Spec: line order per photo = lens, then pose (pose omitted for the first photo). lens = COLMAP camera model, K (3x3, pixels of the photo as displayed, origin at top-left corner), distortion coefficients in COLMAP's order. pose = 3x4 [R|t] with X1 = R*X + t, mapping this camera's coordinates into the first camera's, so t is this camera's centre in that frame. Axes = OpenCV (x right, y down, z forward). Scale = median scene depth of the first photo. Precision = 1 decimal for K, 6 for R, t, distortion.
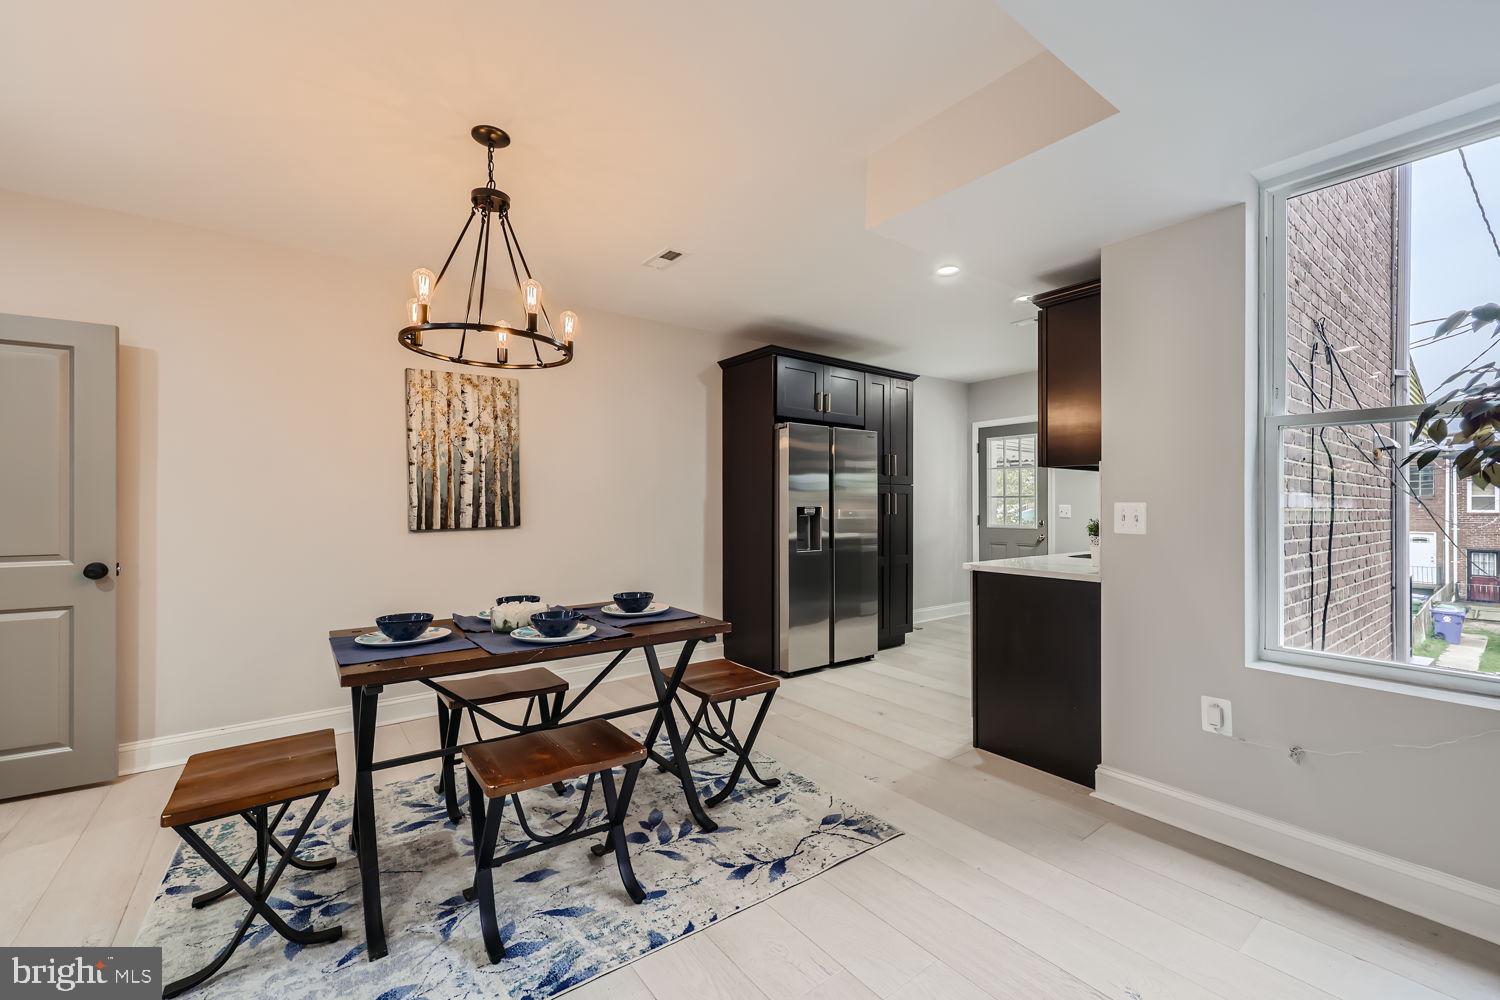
lens RADIAL K [[613.9, 0, 752.2], [0, 613.9, 502.6], [0, 0, 1]] dist [0.001071, 0.000087]
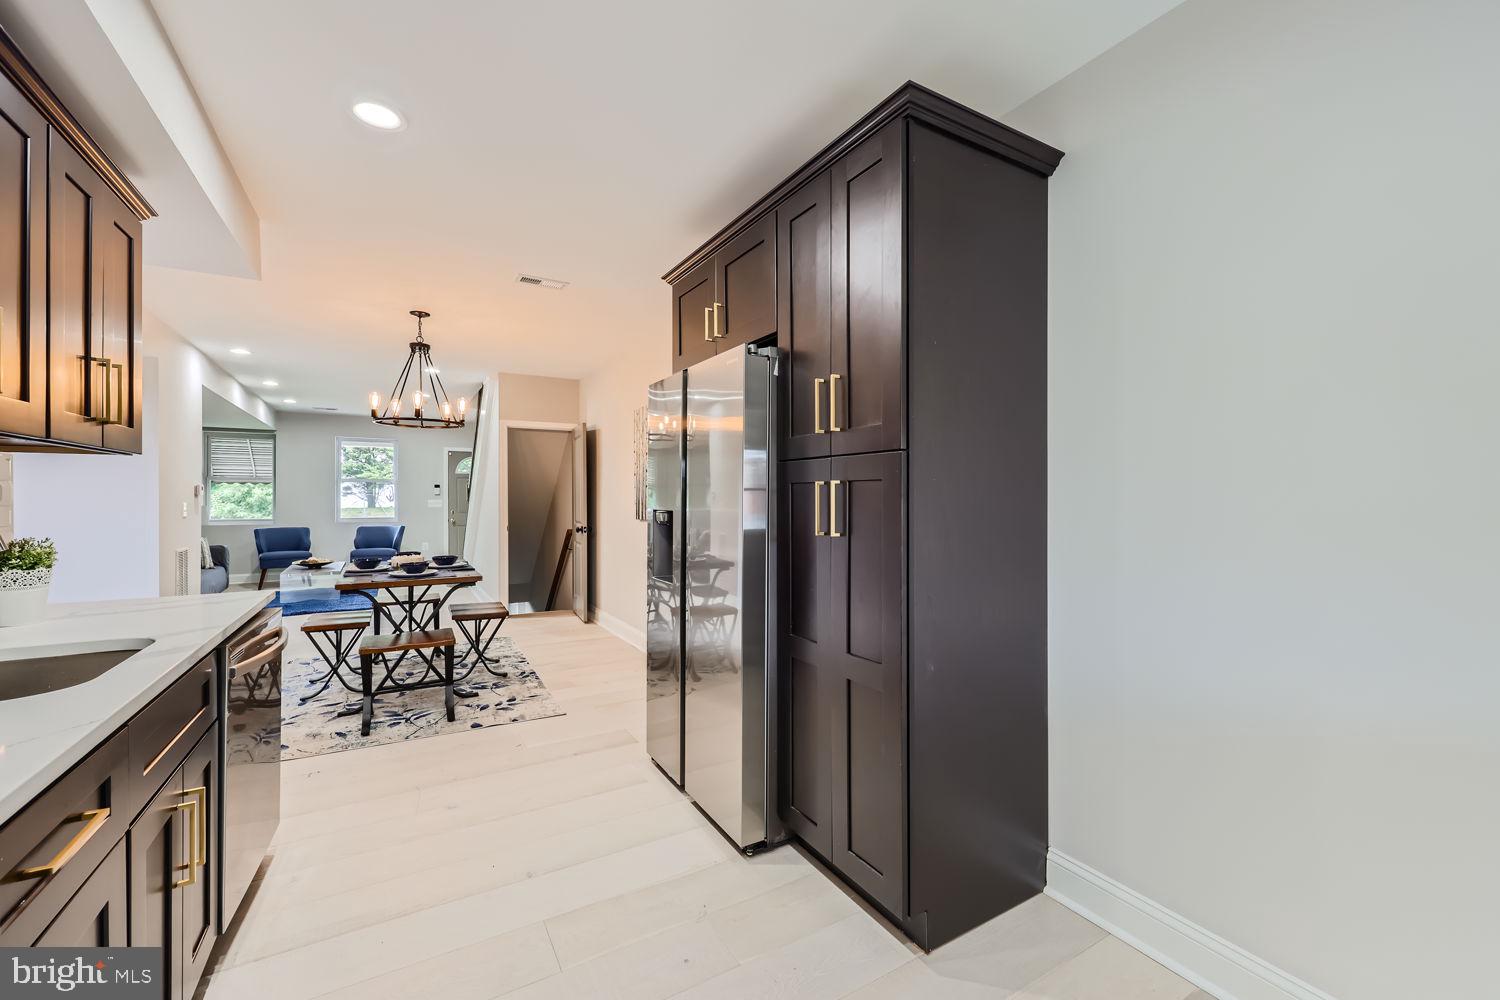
lens RADIAL K [[612.2, 0, 750.0], [0, 612.2, 500.0], [0, 0, 1]] dist [0.000939, -0.000048]
pose [[-0.126478, 0.006480, -0.991948, 0.848111], [0.002201, 0.999978, 0.006251, -0.010848], [0.991967, -0.001392, -0.126489, 1.414928]]
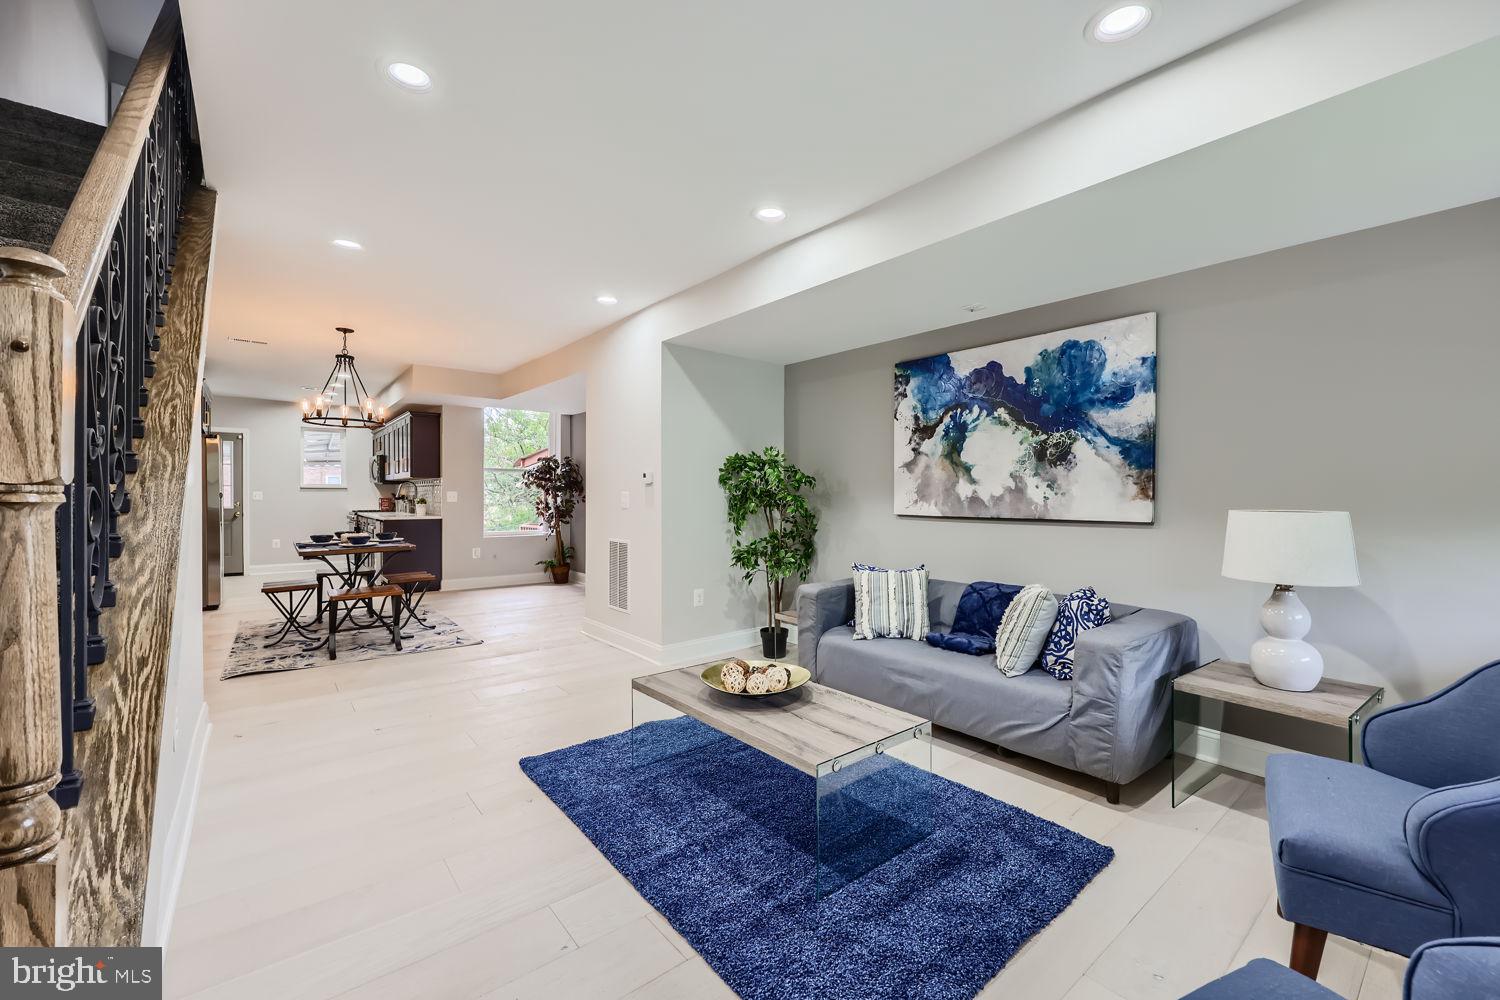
lens RADIAL K [[612.2, 0, 750.0], [0, 612.2, 500.0], [0, 0, 1]] dist [0.000939, -0.000048]
pose [[-0.022394, -0.007325, 0.999722, -1.688536], [-0.007664, 0.999945, 0.007155, 0.007185], [-0.999720, -0.007502, -0.022449, -0.276482]]
